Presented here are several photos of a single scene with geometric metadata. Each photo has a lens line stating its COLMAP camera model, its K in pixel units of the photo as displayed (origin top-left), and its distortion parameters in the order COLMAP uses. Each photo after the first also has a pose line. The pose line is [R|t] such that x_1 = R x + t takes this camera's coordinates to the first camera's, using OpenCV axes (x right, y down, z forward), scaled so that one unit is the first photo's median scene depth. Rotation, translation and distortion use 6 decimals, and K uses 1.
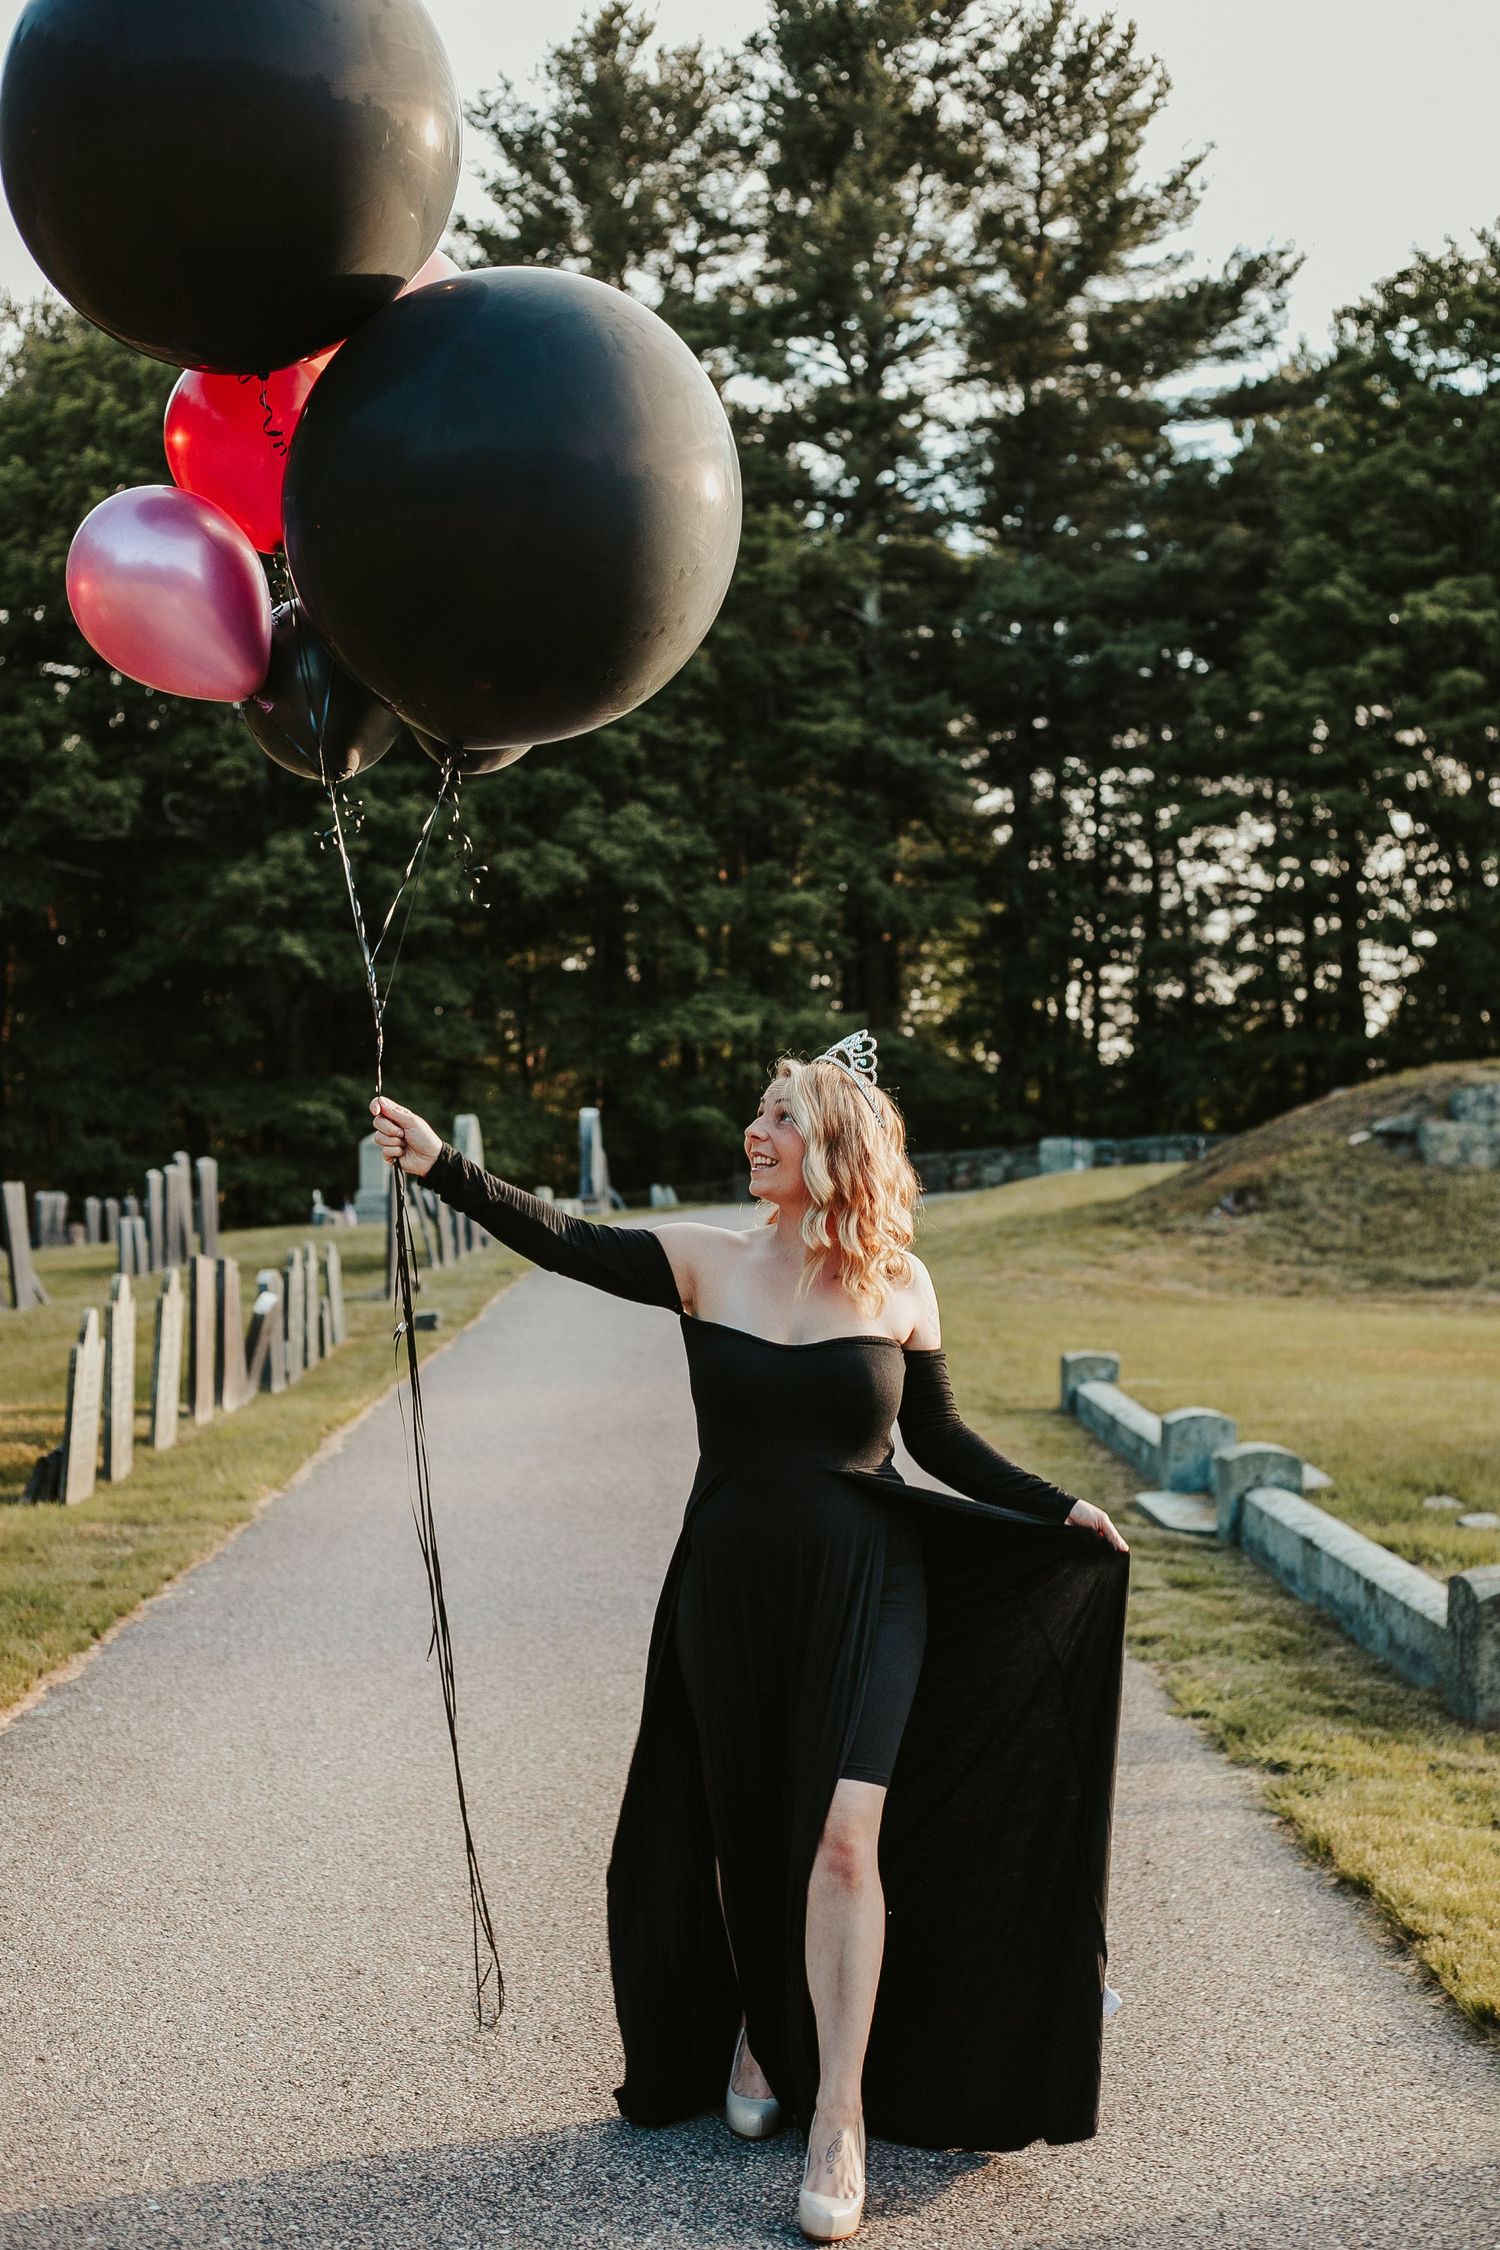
lens RADIAL K [[3301.4, 0, 750.0], [0, 3301.4, 1125.0], [0, 0, 1]] dist [-0.106566, -0.051371]
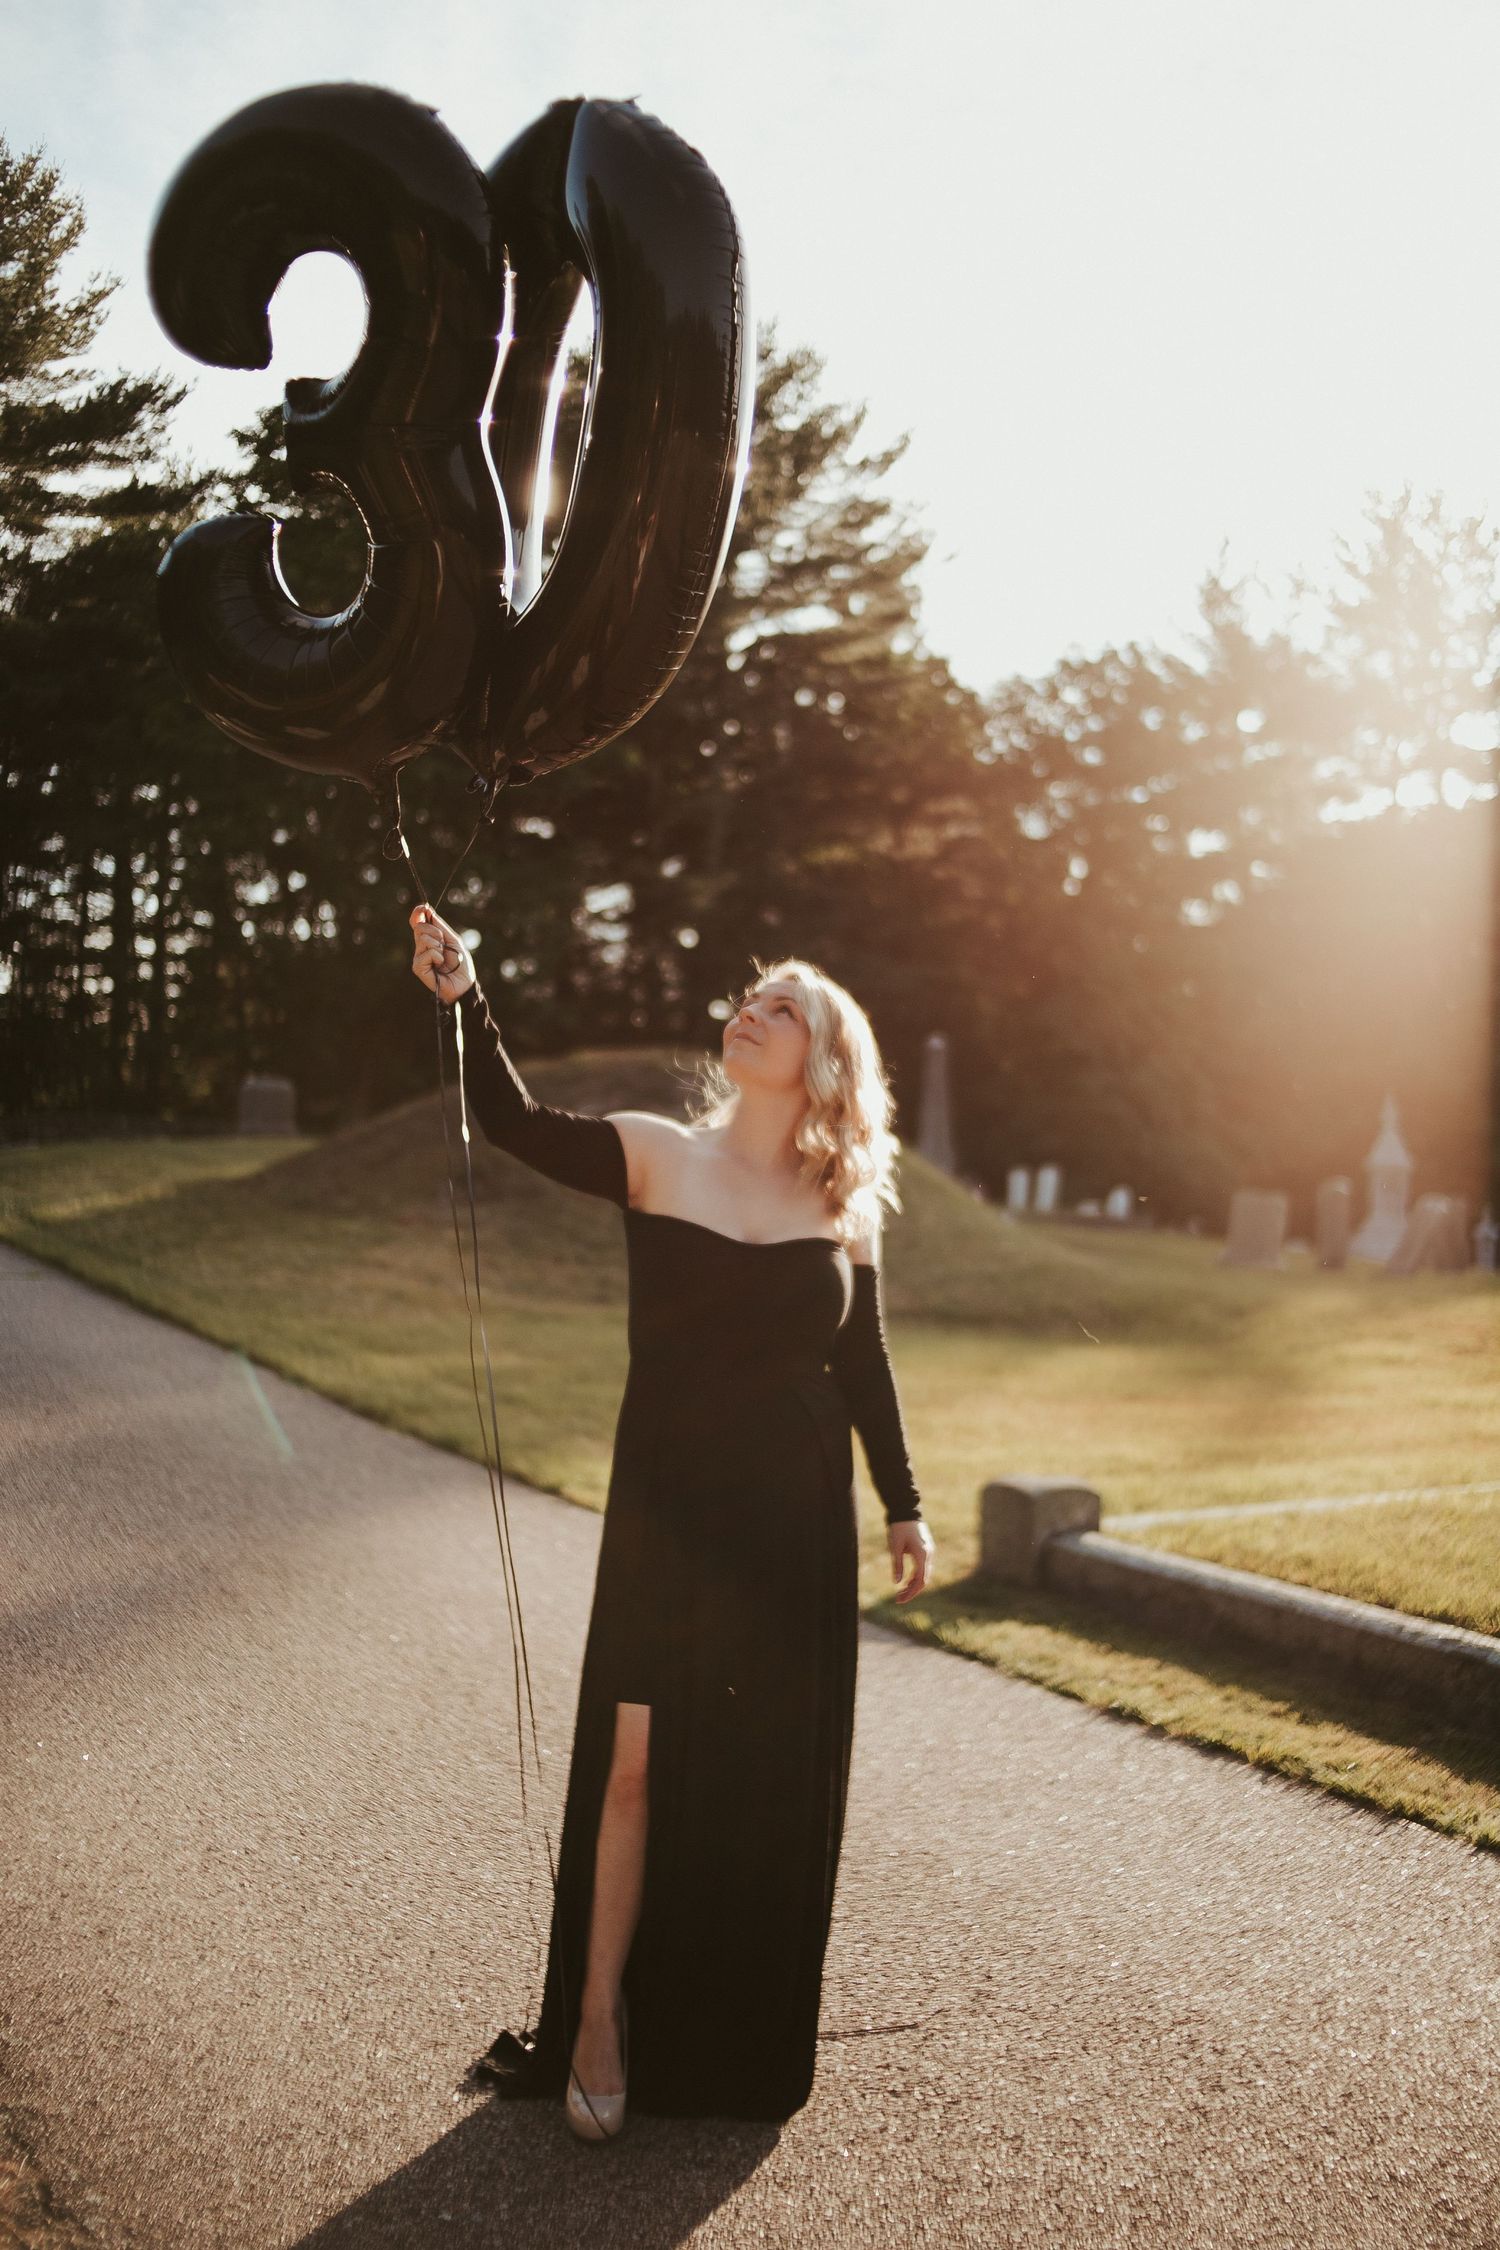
lens RADIAL K [[2223.2, 0, 750.0], [0, 2223.2, 1125.0], [0, 0, 1]] dist [-0.154163, 0.142895]
pose [[0.866848, 0.031970, 0.497546, -0.045411], [-0.033961, 0.999410, -0.005048, 0.003111], [-0.497414, -0.012521, 0.867423, 0.222415]]
